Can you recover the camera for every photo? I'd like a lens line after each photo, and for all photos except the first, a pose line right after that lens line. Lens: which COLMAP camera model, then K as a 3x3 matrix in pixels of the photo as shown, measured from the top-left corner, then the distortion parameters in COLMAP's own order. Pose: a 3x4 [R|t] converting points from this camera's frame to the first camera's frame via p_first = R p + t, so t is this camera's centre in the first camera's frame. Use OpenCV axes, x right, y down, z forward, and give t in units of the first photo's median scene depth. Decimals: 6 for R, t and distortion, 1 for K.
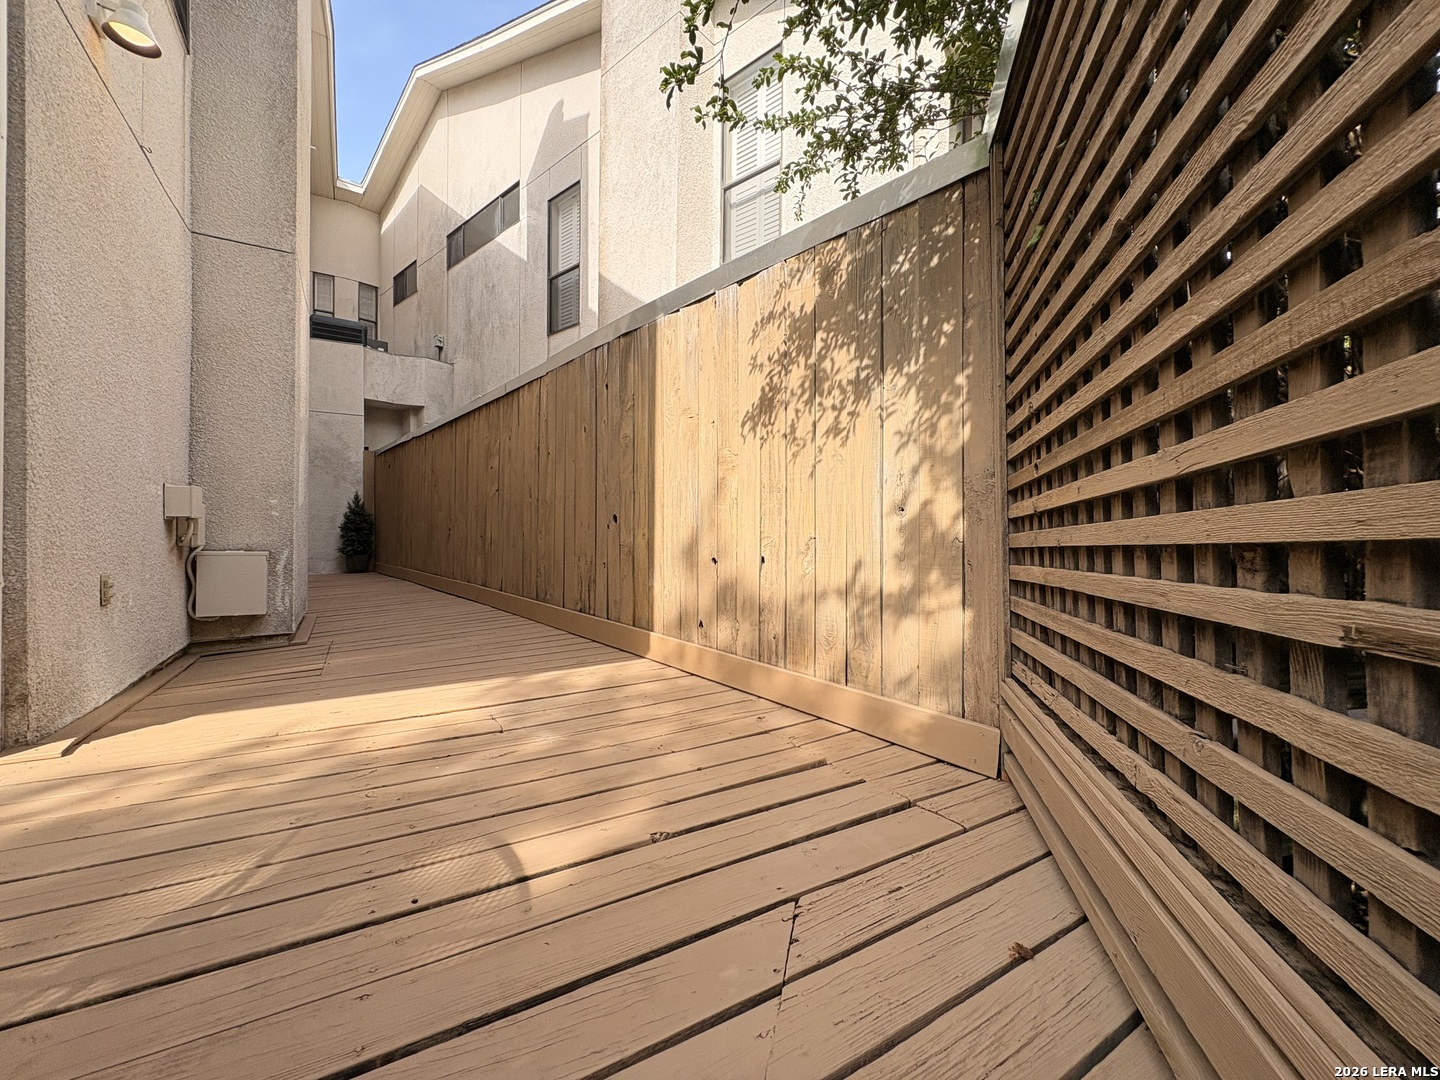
lens RADIAL K [[577.2, 0, 716.4], [0, 577.2, 543.5], [0, 0, 1]] dist [0.002372, 0.000244]
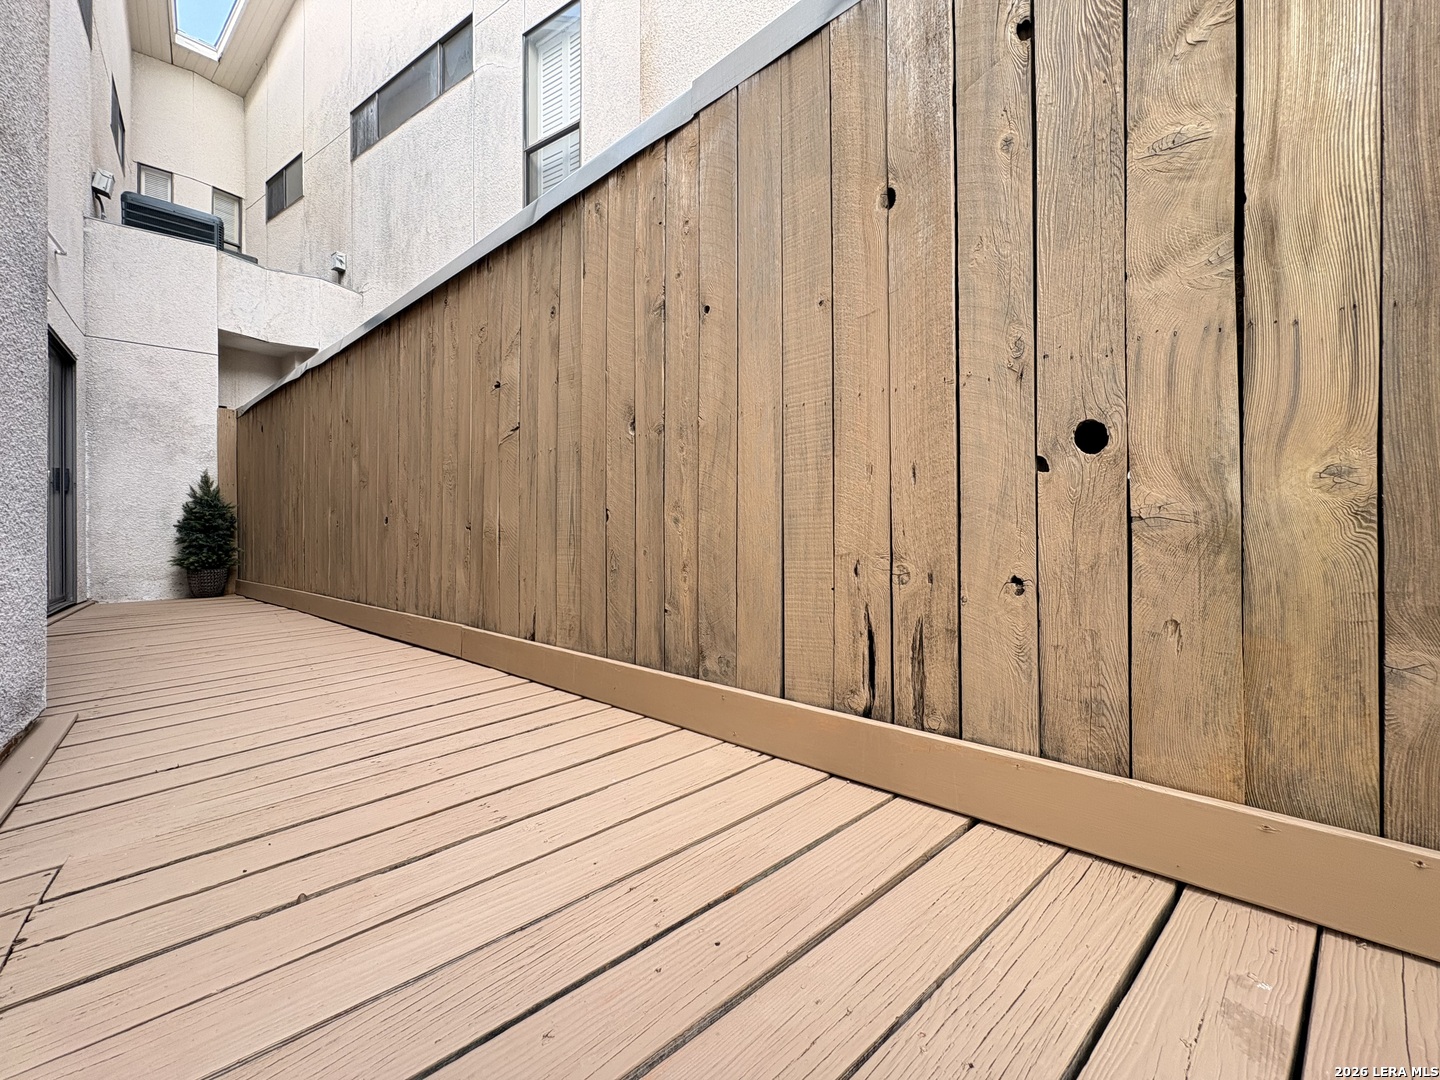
lens RADIAL K [[577.2, 0, 717.2], [0, 577.2, 542.2], [0, 0, 1]] dist [0.002372, 0.000244]
pose [[0.987949, -0.012660, 0.154259, -0.224832], [0.014597, 0.999828, -0.011427, 0.008066], [-0.154087, 0.013541, 0.987964, 0.388214]]
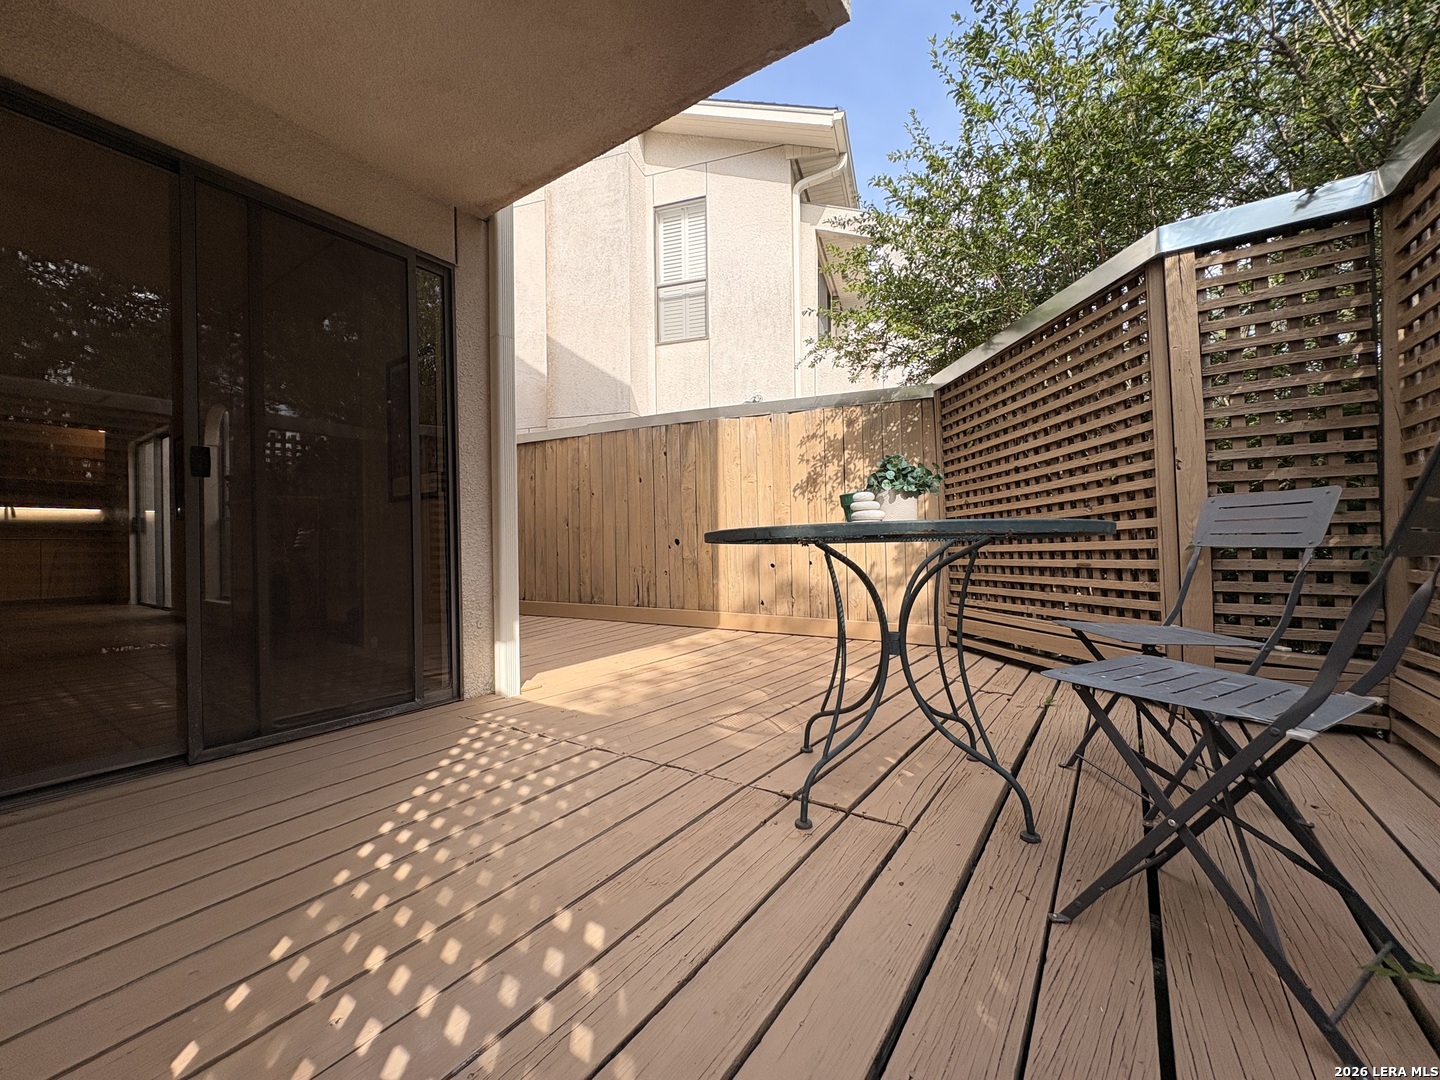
lens RADIAL K [[577.2, 0, 718.8], [0, 577.2, 548.3], [0, 0, 1]] dist [0.002372, 0.000244]
pose [[0.920604, -0.025659, 0.389652, -0.356038], [0.030102, 0.999533, -0.005299, -0.007874], [-0.389334, 0.016608, 0.920947, -0.236248]]
